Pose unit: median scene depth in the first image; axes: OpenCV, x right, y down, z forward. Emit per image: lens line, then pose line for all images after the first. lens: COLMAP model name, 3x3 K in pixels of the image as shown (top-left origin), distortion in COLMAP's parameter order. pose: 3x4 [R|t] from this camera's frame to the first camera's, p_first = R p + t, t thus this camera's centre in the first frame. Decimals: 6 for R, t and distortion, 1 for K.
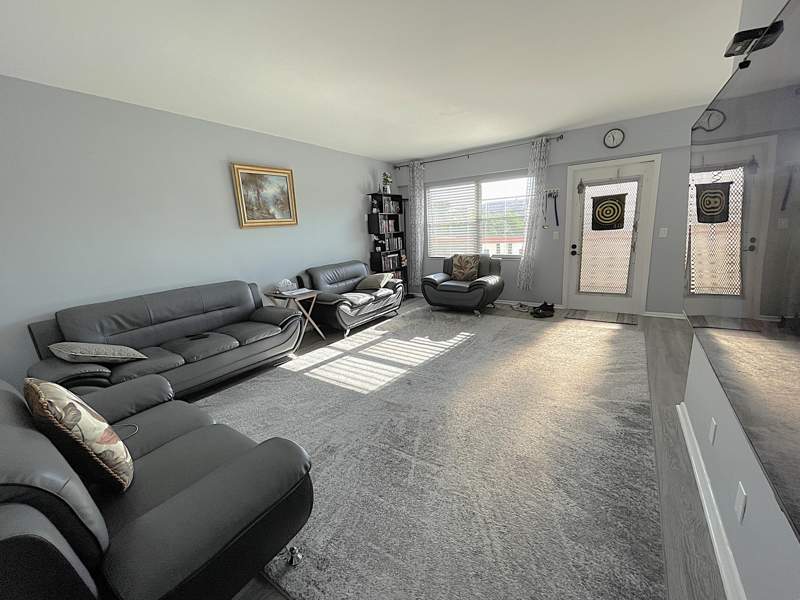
lens RADIAL K [[322.9, 0, 398.3], [0, 322.9, 299.8], [0, 0, 1]] dist [-0.001322, -0.000148]
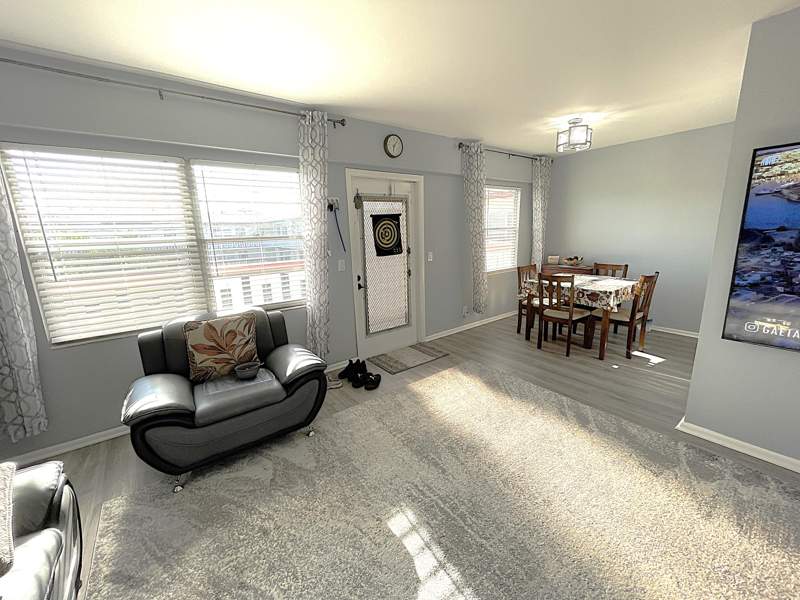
lens RADIAL K [[322.9, 0, 398.3], [0, 322.9, 299.8], [0, 0, 1]] dist [-0.001322, -0.000148]
pose [[0.317278, -0.157867, 0.935100, -0.145185], [0.218139, 0.971755, 0.090041, -0.173140], [-0.922903, 0.175414, 0.342754, 0.704499]]
